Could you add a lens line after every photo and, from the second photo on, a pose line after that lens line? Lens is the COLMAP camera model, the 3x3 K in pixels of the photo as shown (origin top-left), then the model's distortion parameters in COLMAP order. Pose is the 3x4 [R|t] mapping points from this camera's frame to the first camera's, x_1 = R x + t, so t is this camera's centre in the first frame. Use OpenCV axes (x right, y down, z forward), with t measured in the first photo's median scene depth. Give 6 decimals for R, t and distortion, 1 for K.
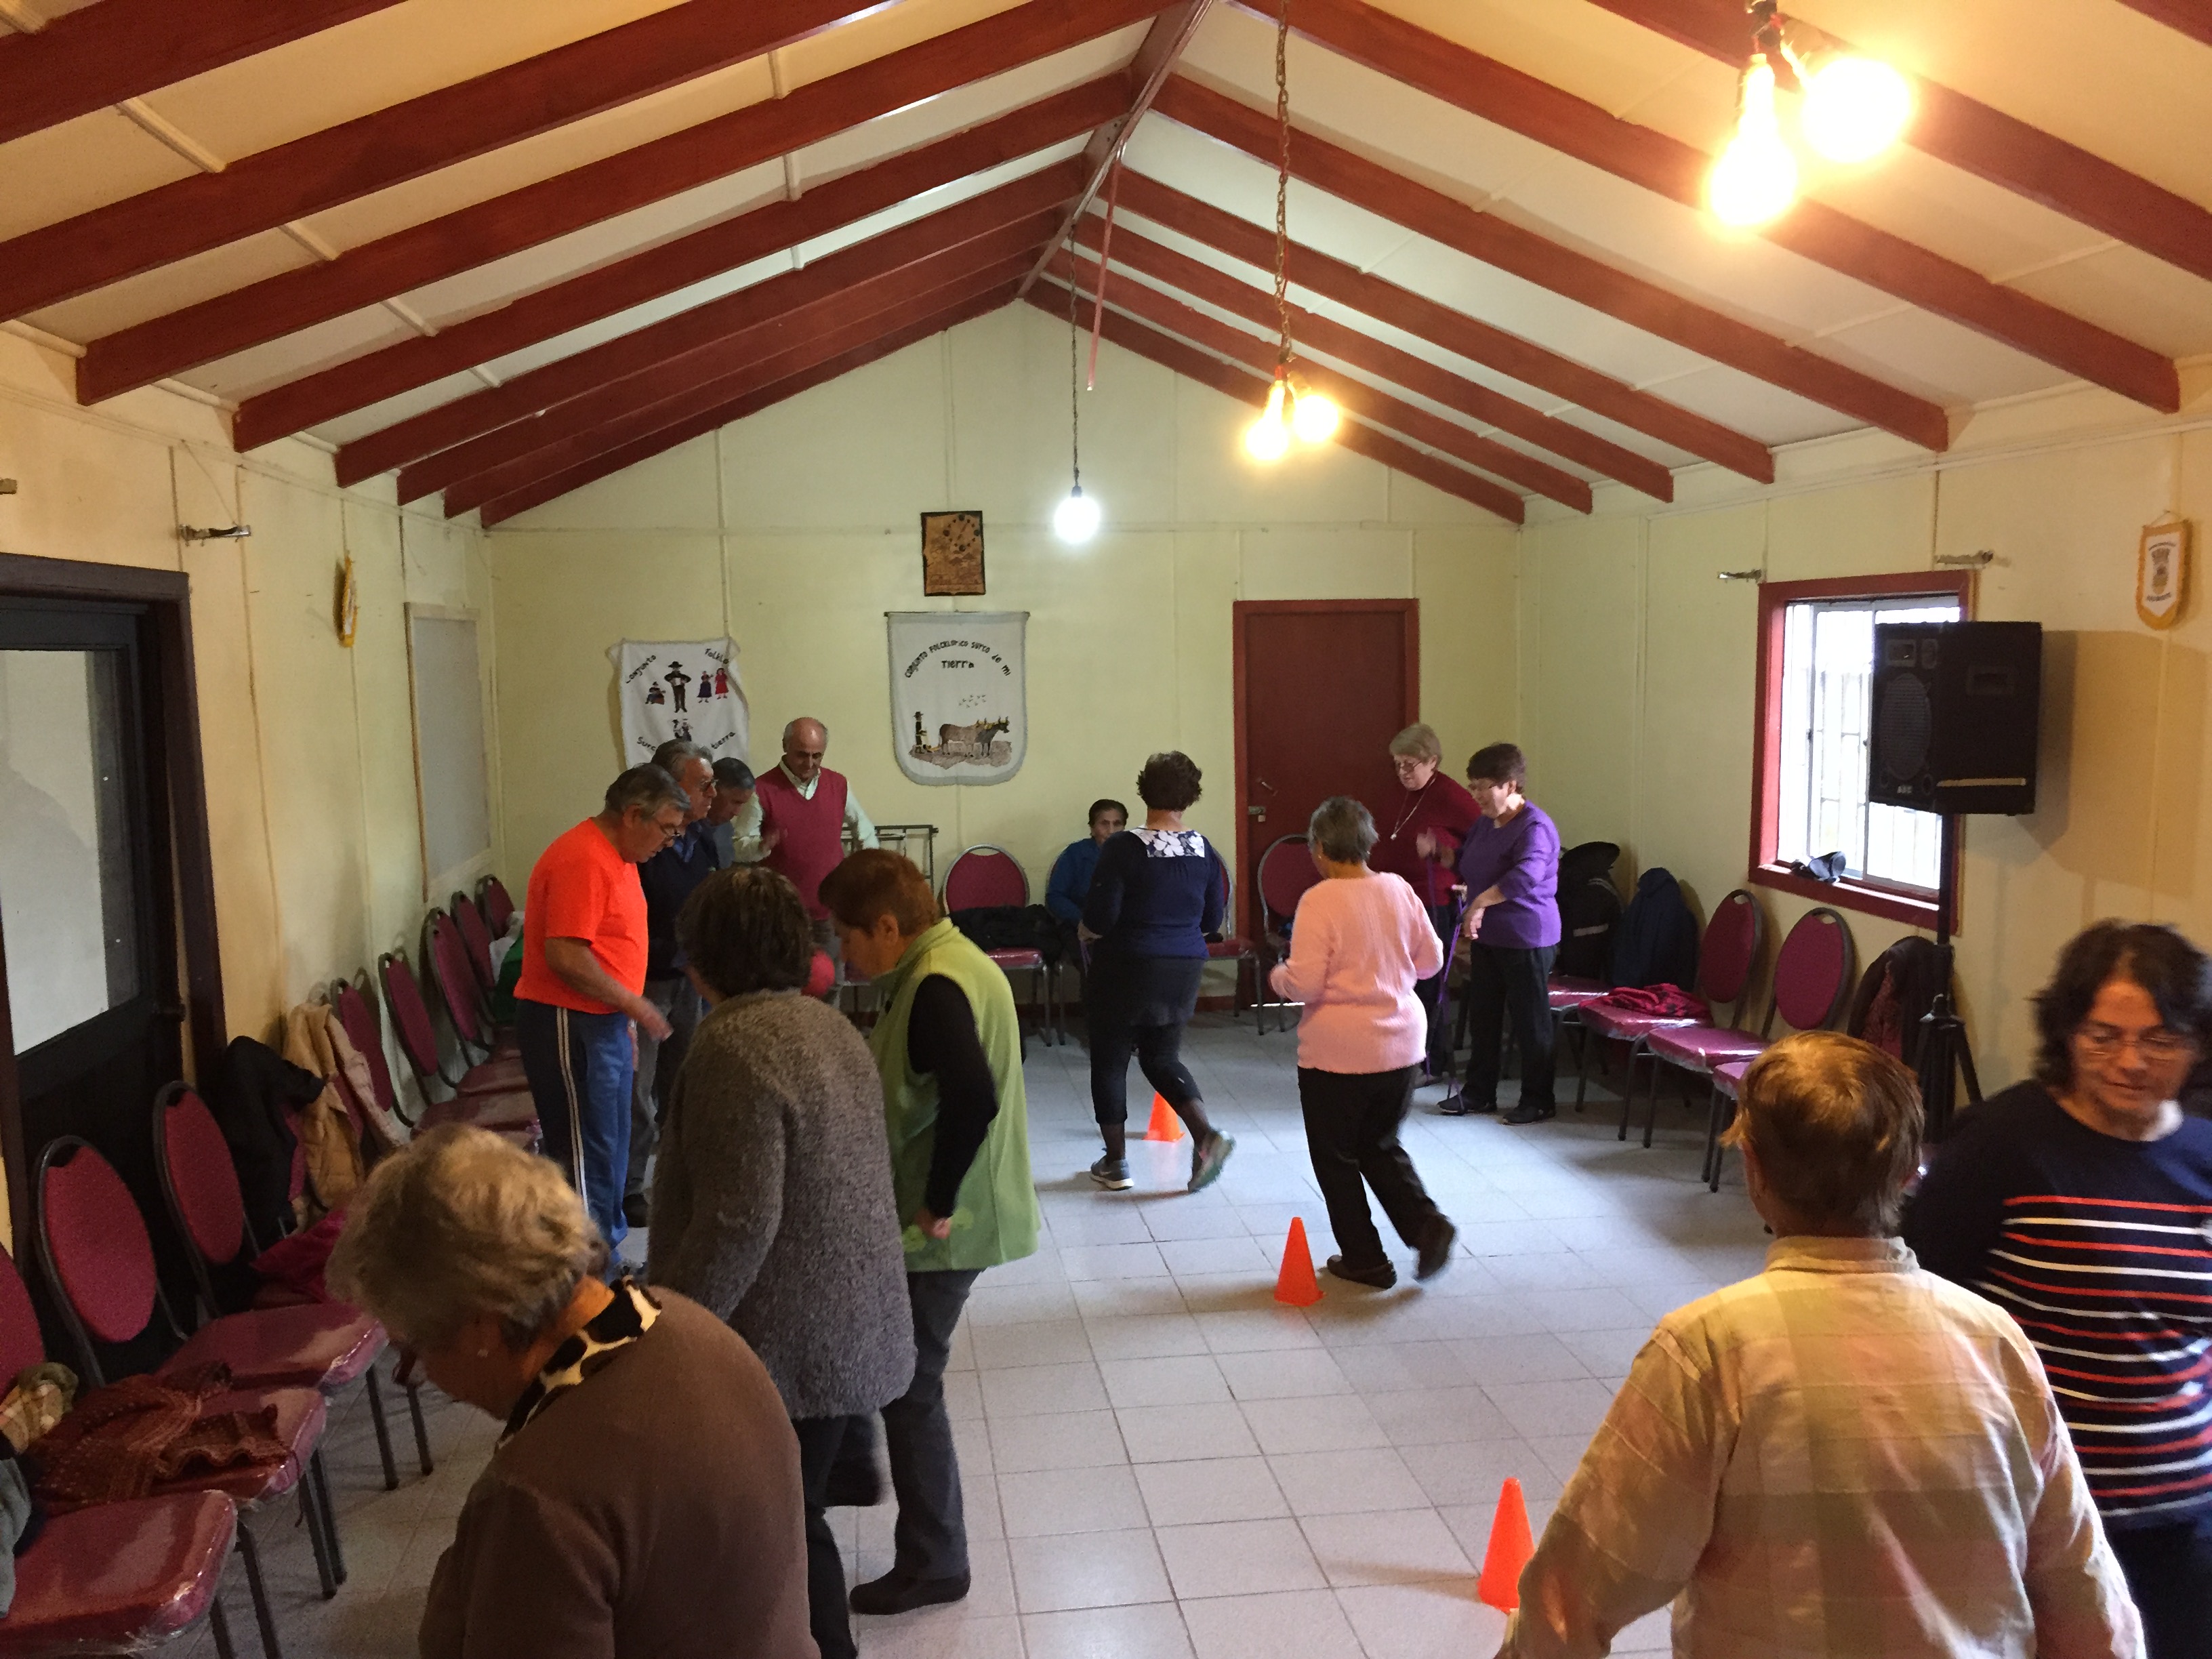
lens RADIAL K [[1880.3, 0, 1114.6], [0, 1880.3, 819.3], [0, 0, 1]] dist [0.087617, -0.118642]
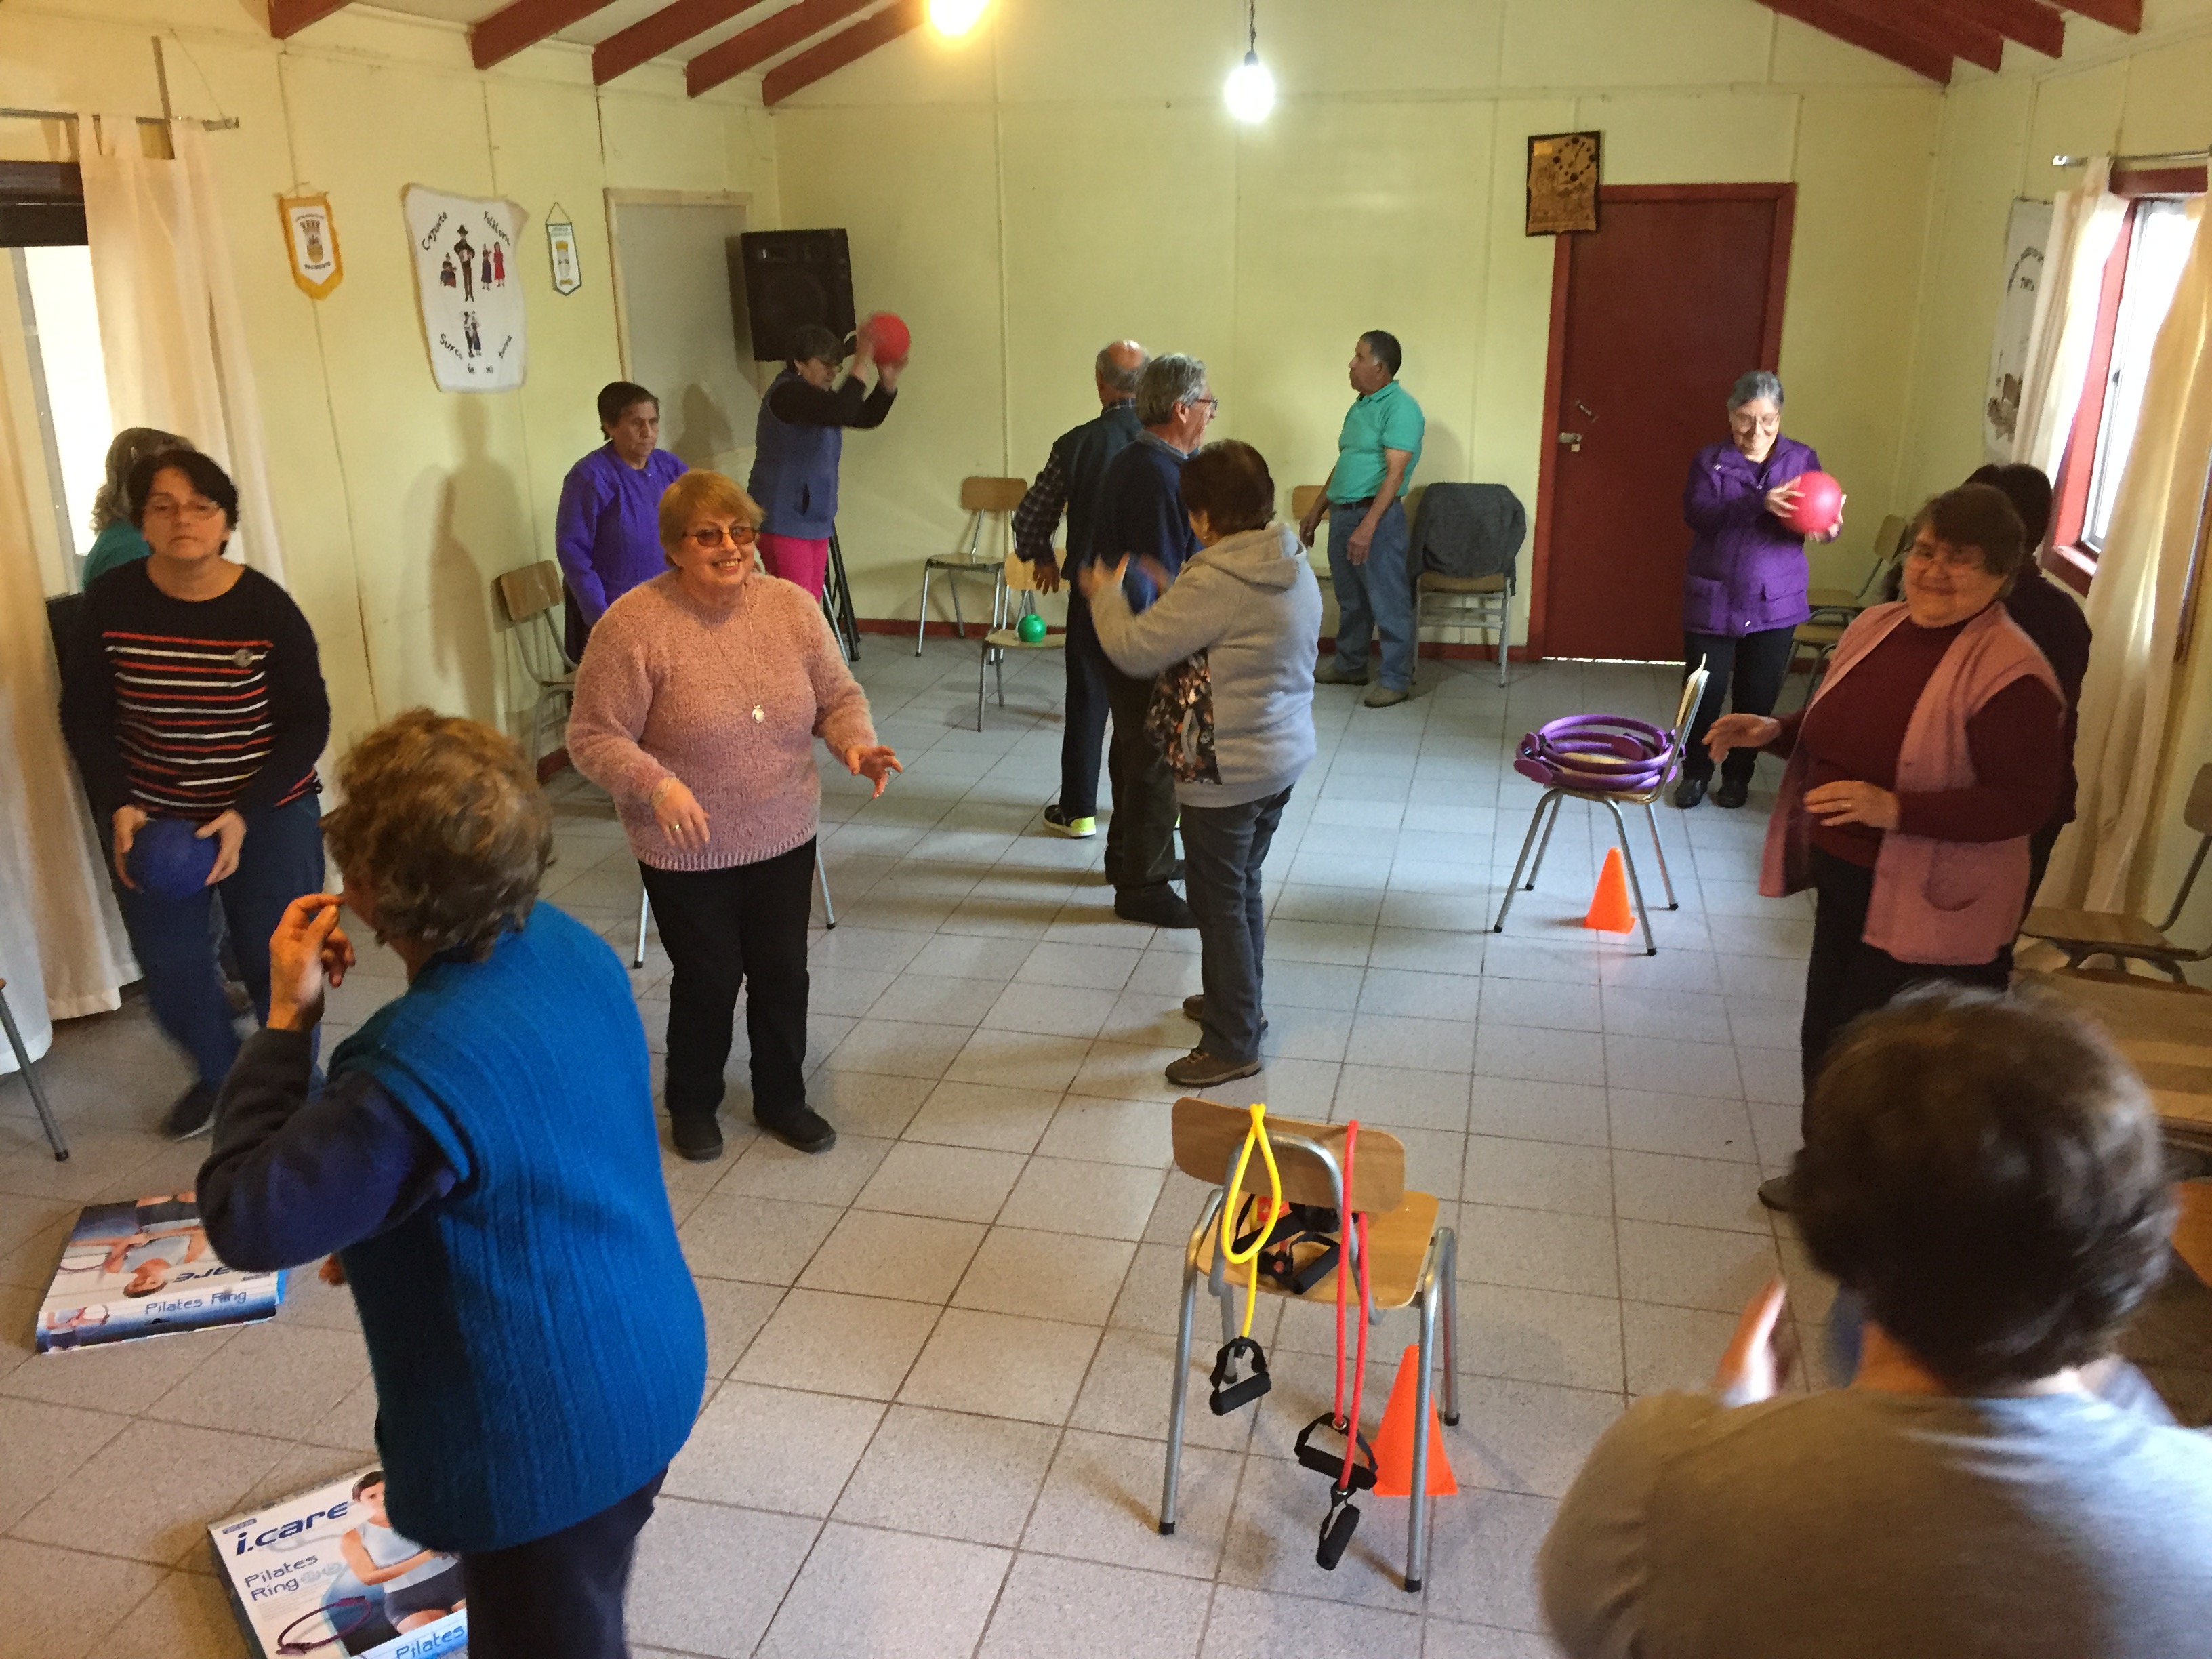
lens RADIAL K [[1880.3, 0, 1111.9], [0, 1880.3, 817.3], [0, 0, 1]] dist [0.087617, -0.118642]
pose [[0.934559, 0.118327, -0.335556, 0.283447], [-0.043654, 0.974089, 0.221912, -0.028053], [0.353120, -0.192741, 0.915509, 0.123293]]
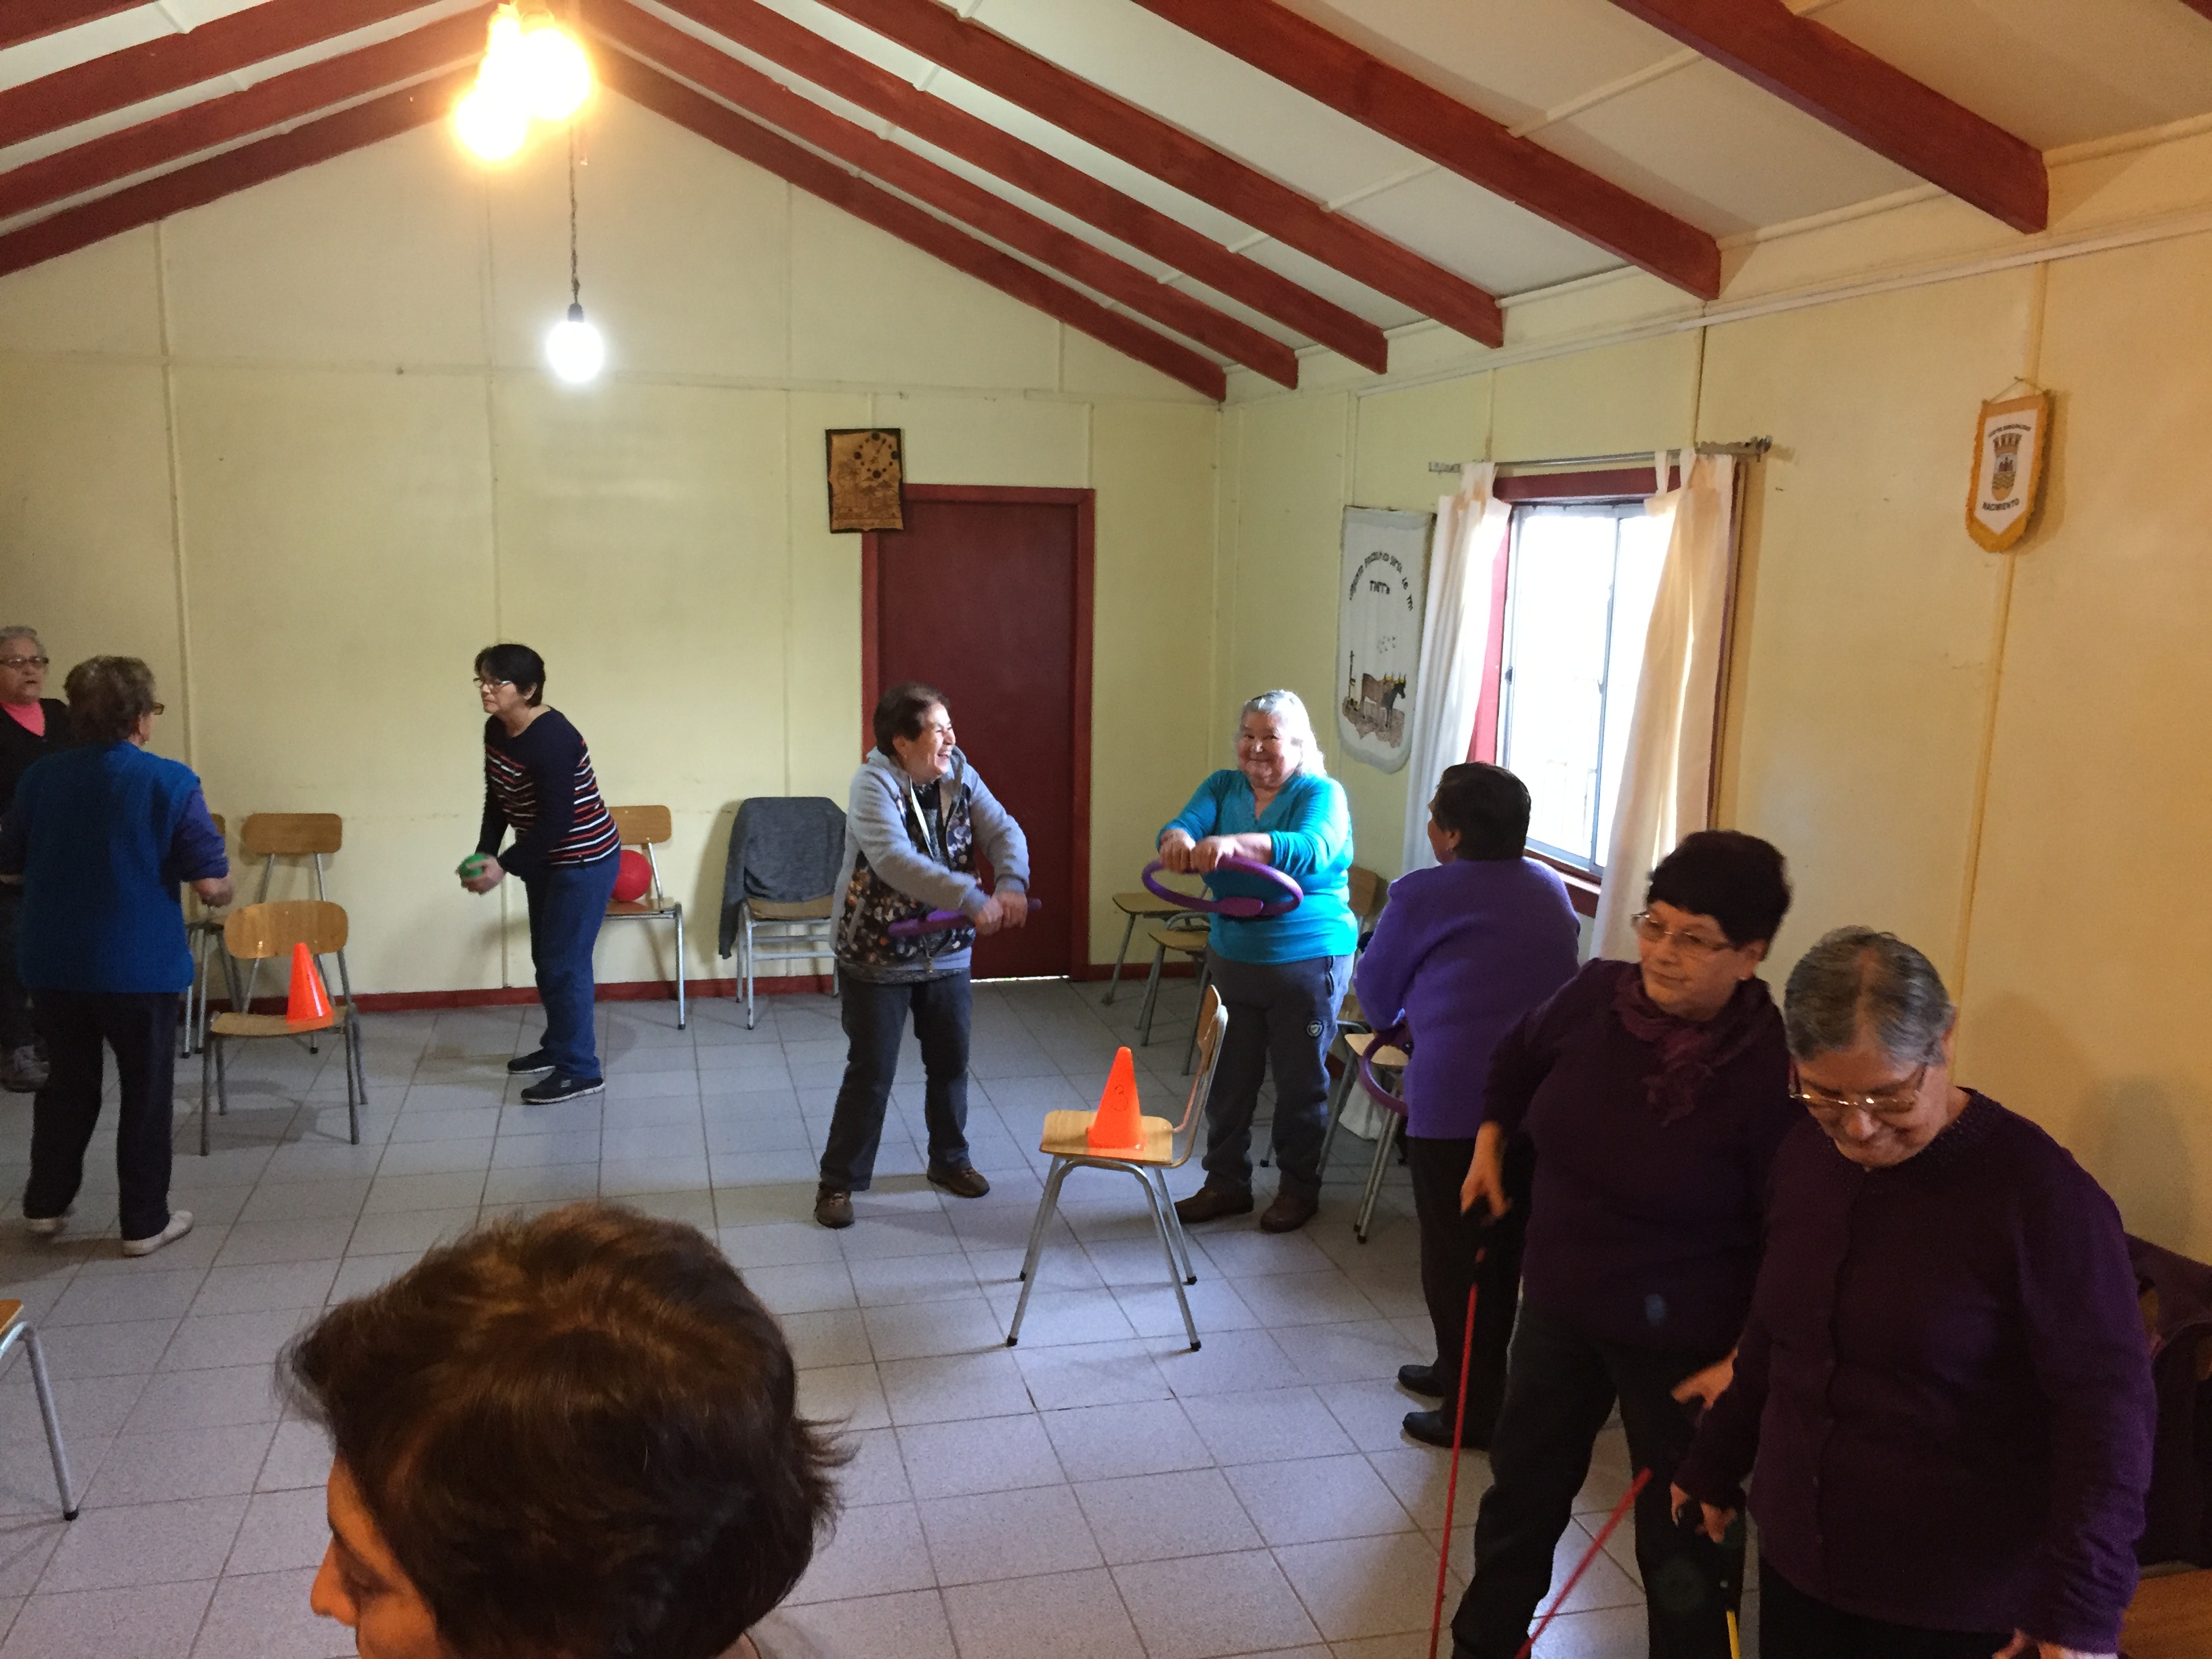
lens RADIAL K [[1880.3, 0, 1117.5], [0, 1880.3, 812.8], [0, 0, 1]] dist [0.087617, -0.118642]
pose [[0.993872, 0.018989, 0.108893, 0.123838], [-0.024280, 0.998577, 0.047476, -0.023939], [-0.107836, -0.049830, 0.992919, 0.272228]]
